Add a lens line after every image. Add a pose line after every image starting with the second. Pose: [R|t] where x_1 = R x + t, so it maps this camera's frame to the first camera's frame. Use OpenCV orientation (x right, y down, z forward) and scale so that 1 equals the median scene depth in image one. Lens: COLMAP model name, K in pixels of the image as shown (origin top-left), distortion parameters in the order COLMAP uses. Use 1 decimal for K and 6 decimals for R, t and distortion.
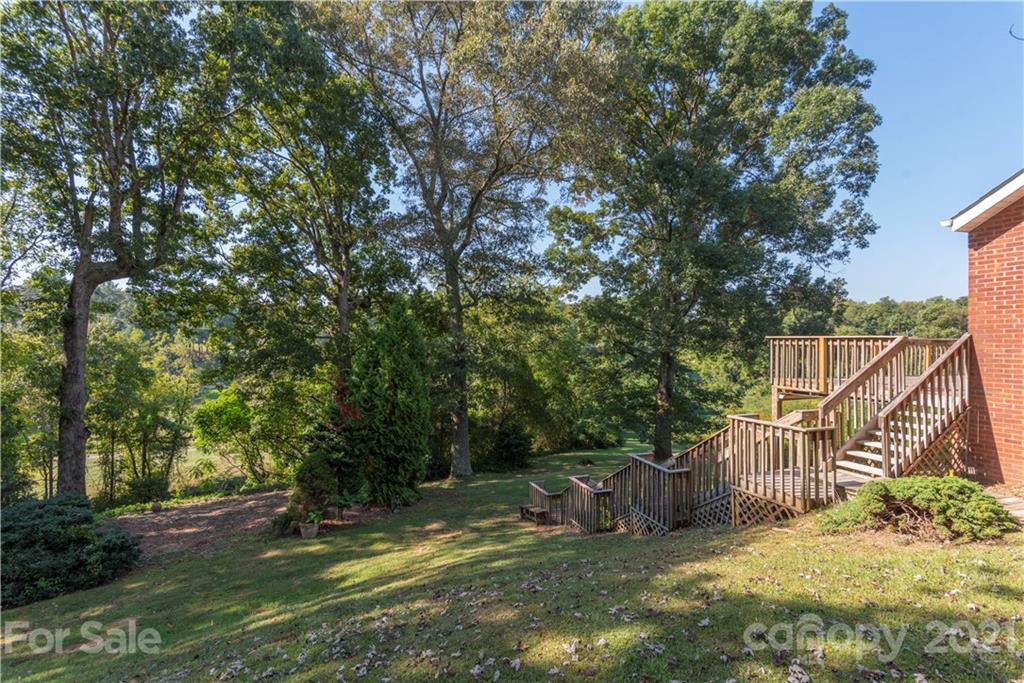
lens RADIAL K [[504.0, 0, 512.0], [0, 504.0, 341.5], [0, 0, 1]] dist [0.000727, 0.000185]
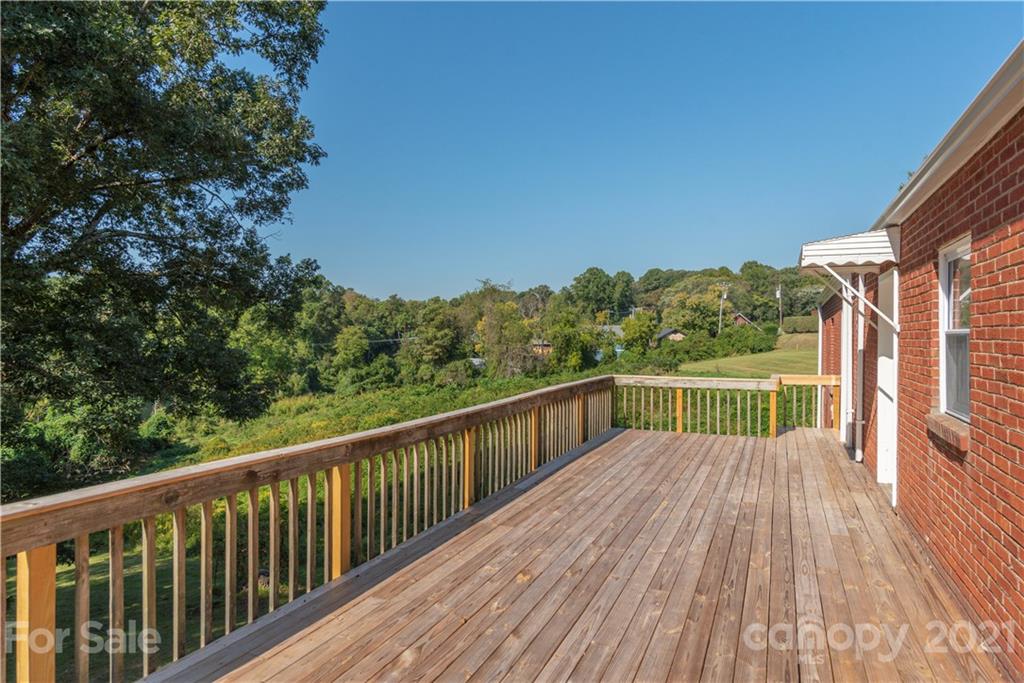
lens RADIAL K [[635.2, 0, 512.0], [0, 635.2, 341.5], [0, 0, 1]] dist [0.001022, 0.000099]
pose [[0.683277, -0.005253, 0.730140, 0.103217], [0.005632, 0.999982, 0.001923, -0.008448], [-0.730137, 0.002798, 0.683295, 0.112310]]
